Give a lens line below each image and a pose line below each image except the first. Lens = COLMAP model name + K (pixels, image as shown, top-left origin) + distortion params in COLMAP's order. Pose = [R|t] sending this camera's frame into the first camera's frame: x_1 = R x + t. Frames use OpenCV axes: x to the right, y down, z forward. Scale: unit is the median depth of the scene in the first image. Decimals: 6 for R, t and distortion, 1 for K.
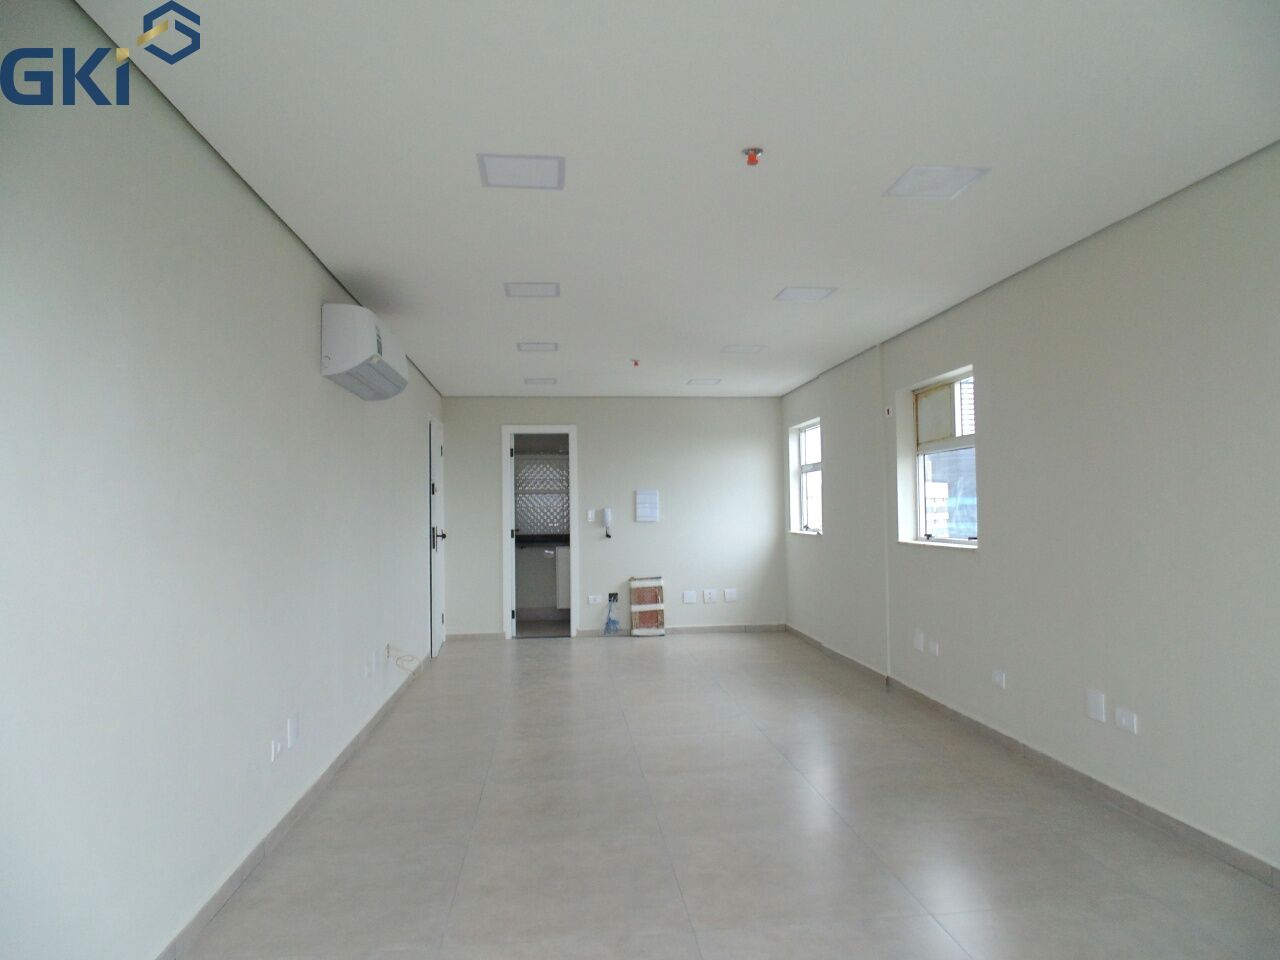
lens RADIAL K [[851.6, 0, 650.5], [0, 851.6, 478.2], [0, 0, 1]] dist [0.003929, 0.001084]
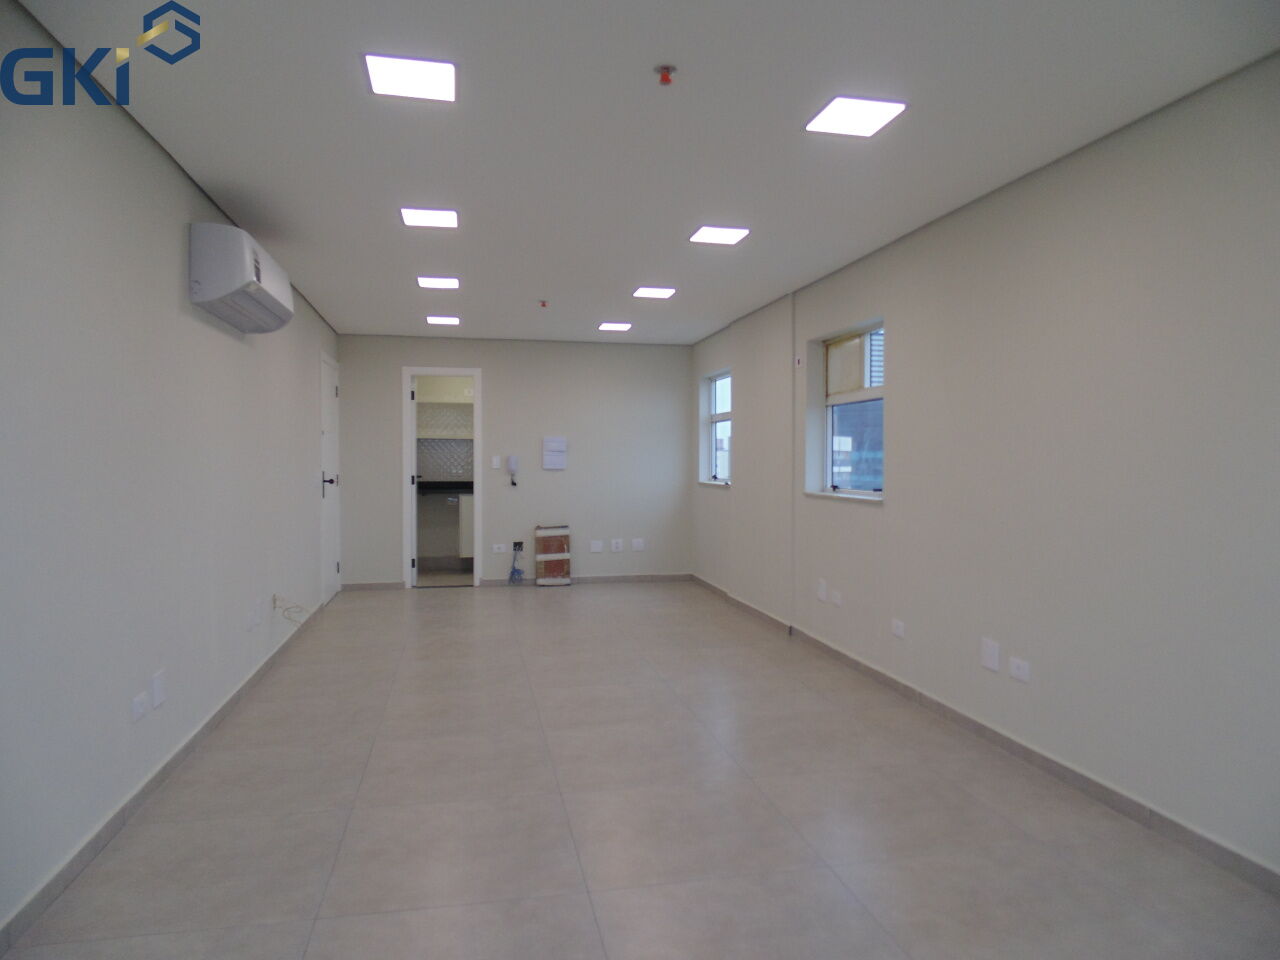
lens RADIAL K [[848.8, 0, 640.0], [0, 848.8, 464.7], [0, 0, 1]] dist [-0.006645, -0.003164]
pose [[0.995628, 0.014819, 0.092227, 0.004809], [-0.018790, 0.998927, 0.042341, 0.002585], [-0.091500, -0.043889, 0.994837, 0.023943]]
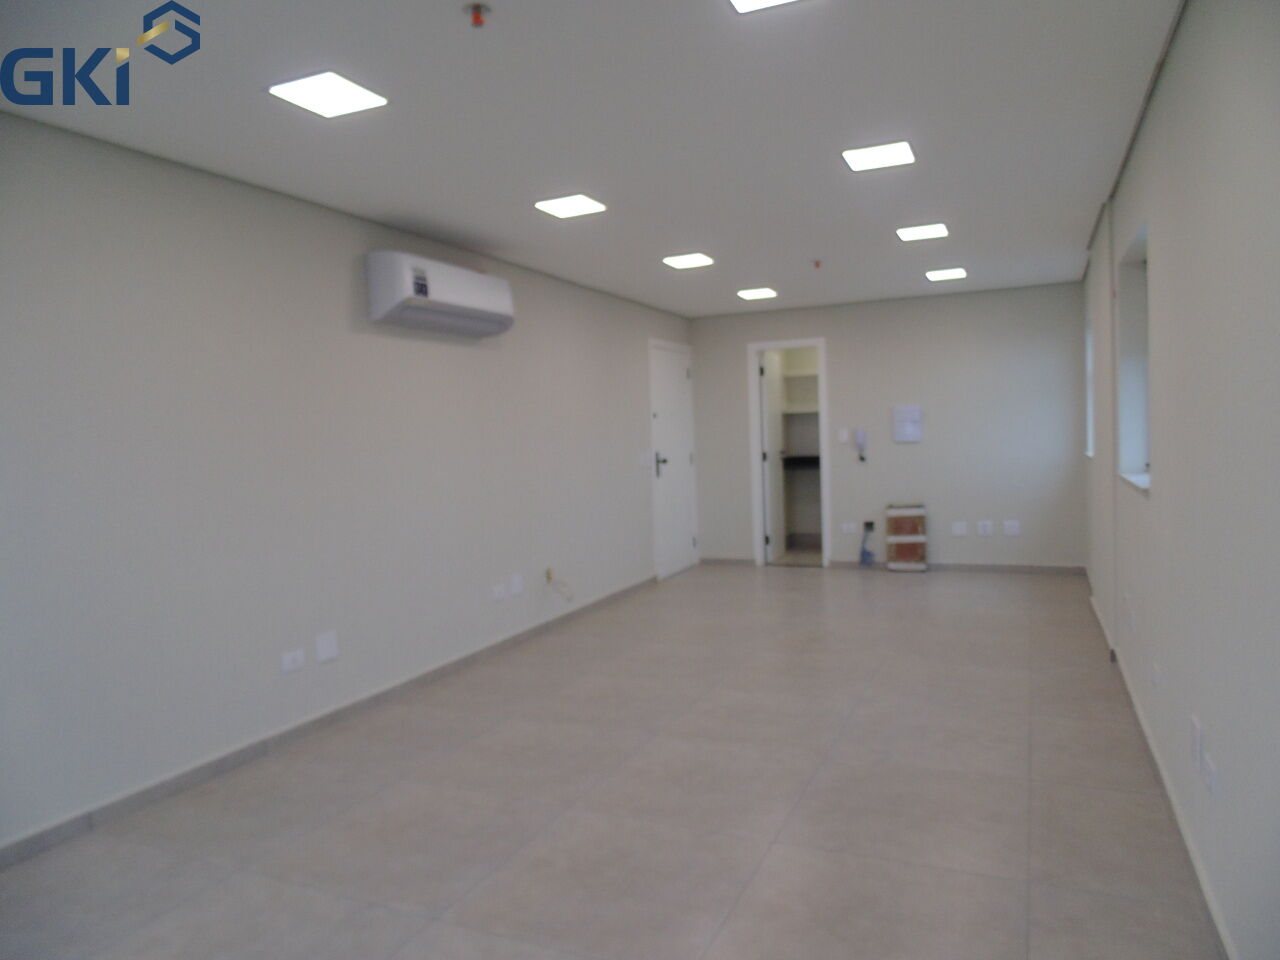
lens RADIAL K [[848.8, 0, 640.0], [0, 848.8, 464.7], [0, 0, 1]] dist [-0.006645, -0.003164]
pose [[0.862099, -0.001516, -0.506737, 0.234746], [0.045520, 0.996185, 0.074460, -0.003701], [0.504691, -0.087259, 0.858879, 0.128332]]
